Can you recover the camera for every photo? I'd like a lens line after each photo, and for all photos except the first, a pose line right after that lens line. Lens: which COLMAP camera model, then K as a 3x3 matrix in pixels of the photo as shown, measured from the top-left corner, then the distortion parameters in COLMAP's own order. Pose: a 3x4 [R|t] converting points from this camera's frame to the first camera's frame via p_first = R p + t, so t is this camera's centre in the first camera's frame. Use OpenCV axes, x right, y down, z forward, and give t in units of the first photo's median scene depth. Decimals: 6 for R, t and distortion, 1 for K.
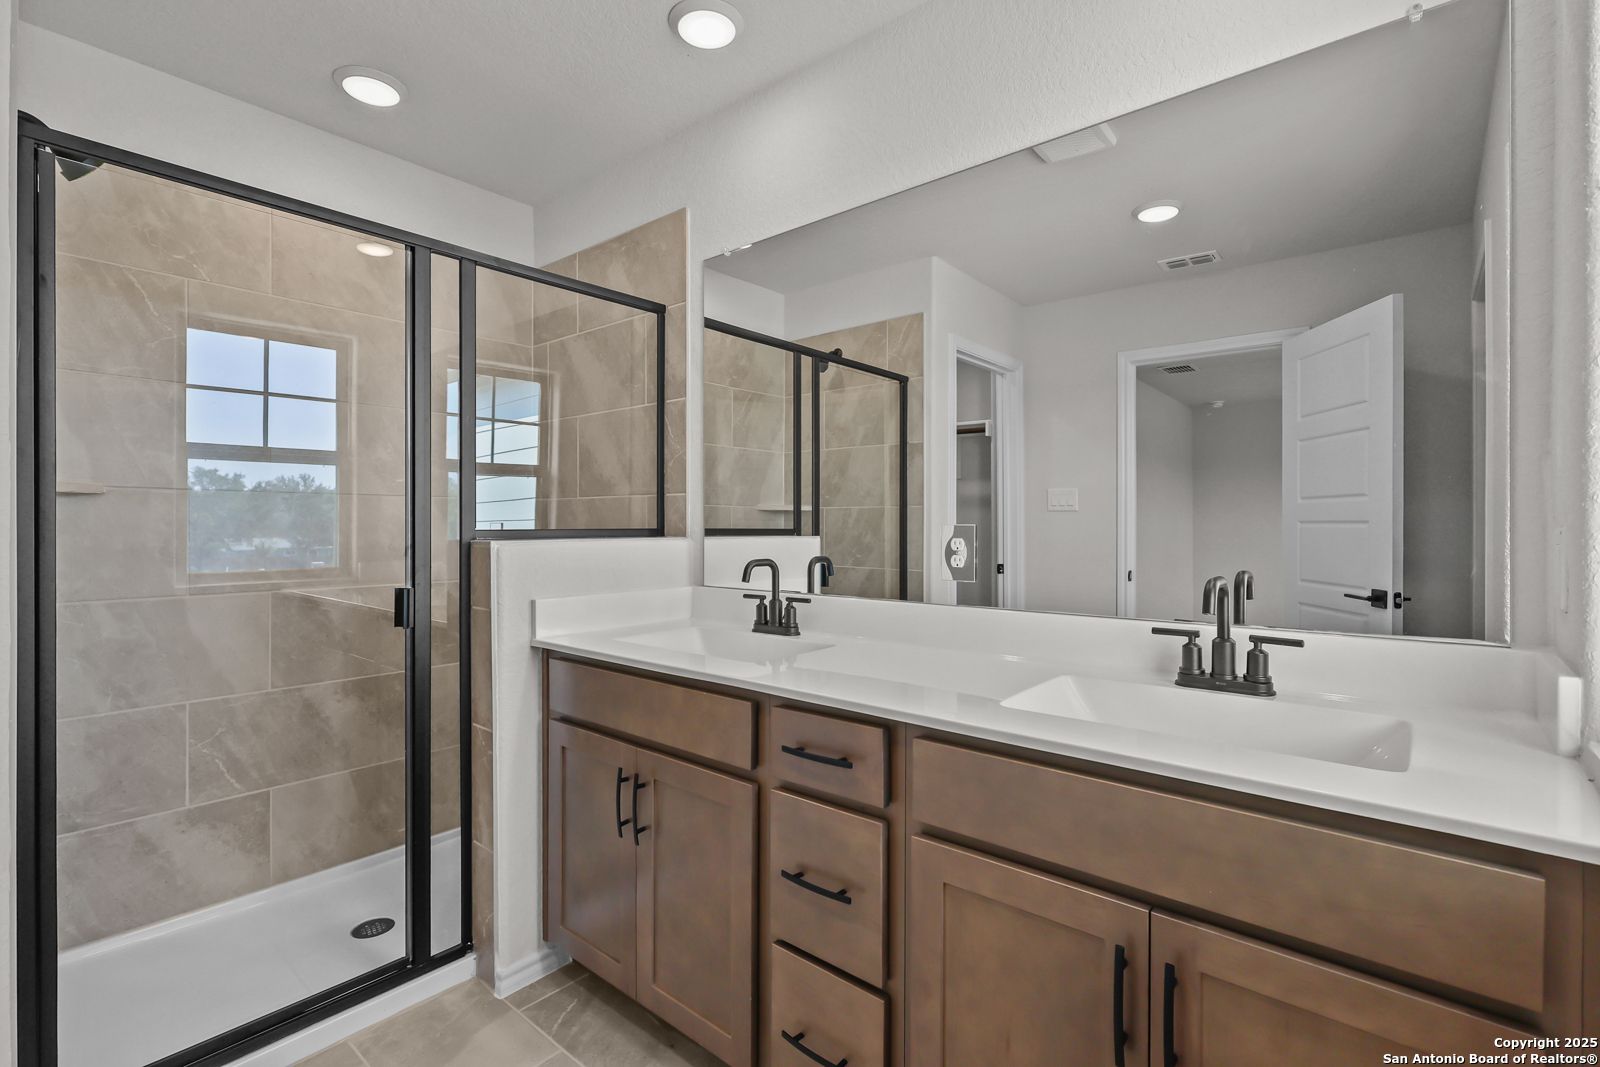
lens RADIAL K [[738.6, 0, 799.0], [0, 738.6, 525.4], [0, 0, 1]] dist [-0.002118, -0.000137]
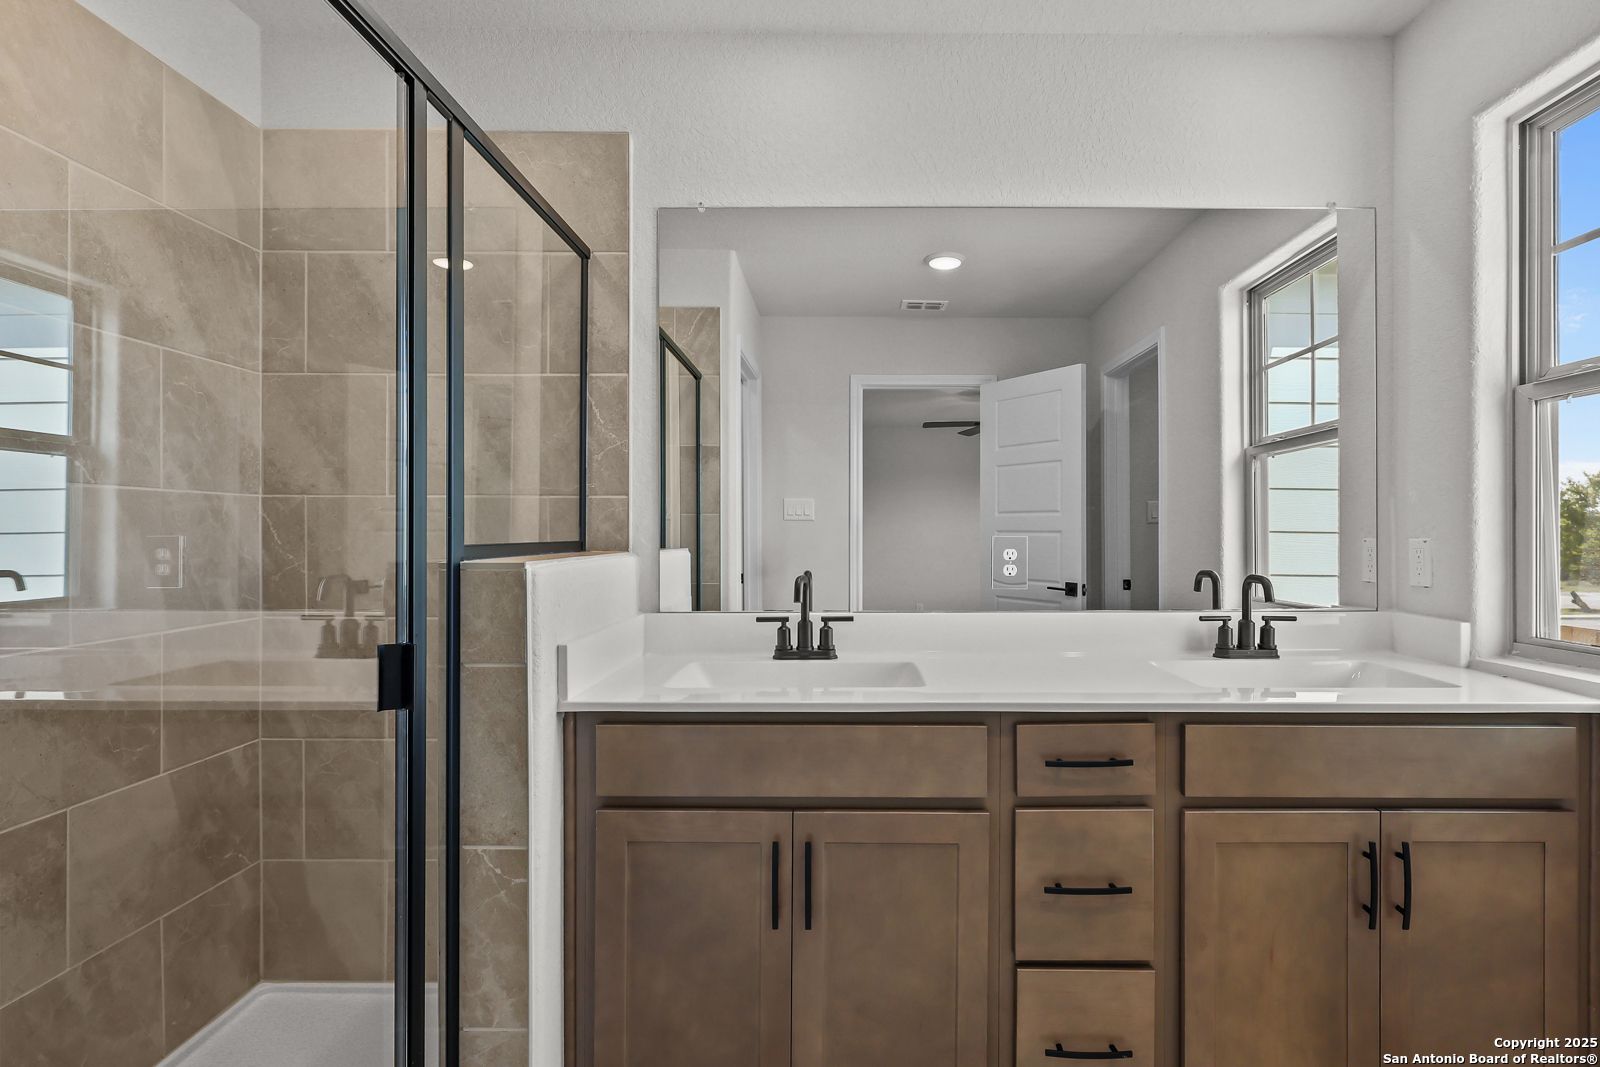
lens RADIAL K [[782.4, 0, 842.0], [0, 782.4, 534.6], [0, 0, 1]] dist [-0.010467, -0.000669]
pose [[0.761792, -0.002133, 0.647818, -0.516711], [0.001376, 0.999998, 0.001675, -0.003508], [-0.647820, -0.000384, 0.761793, 0.219303]]
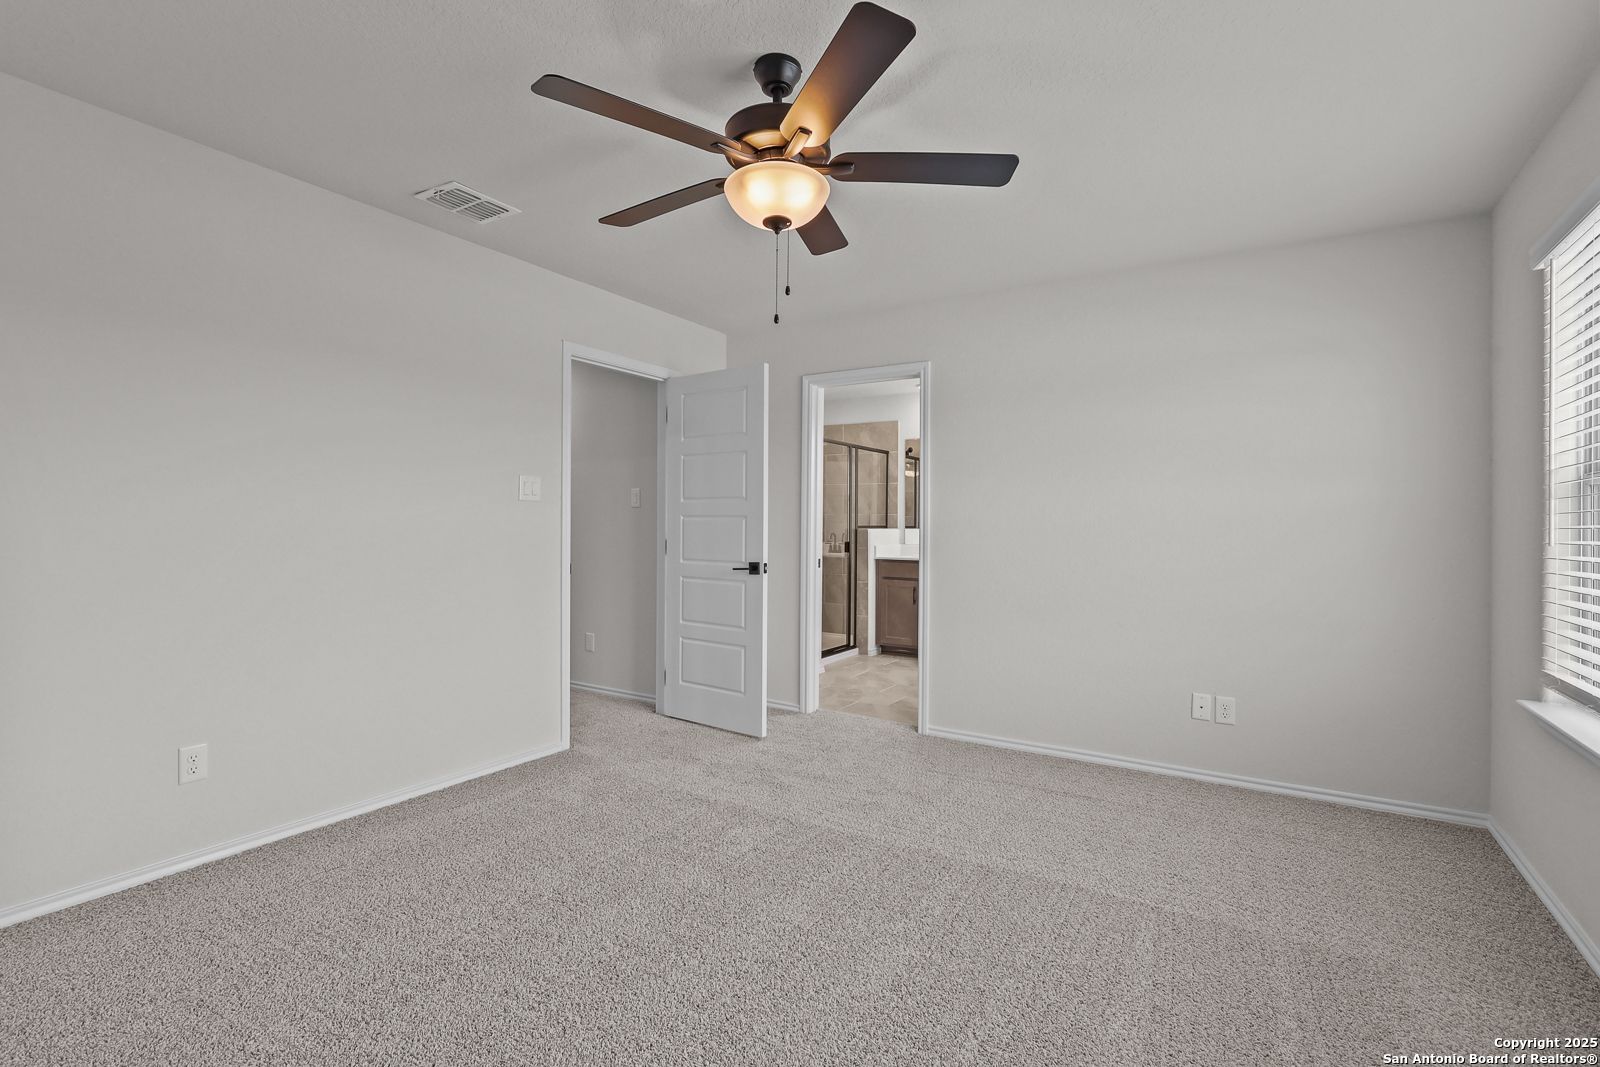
lens RADIAL K [[738.6, 0, 799.0], [0, 738.6, 525.4], [0, 0, 1]] dist [-0.002118, -0.000137]
pose [[0.989340, 0.000618, 0.145623, -1.001626], [-0.001923, 0.999959, 0.008827, -0.022388], [-0.145611, -0.009013, 0.989301, -1.969735]]
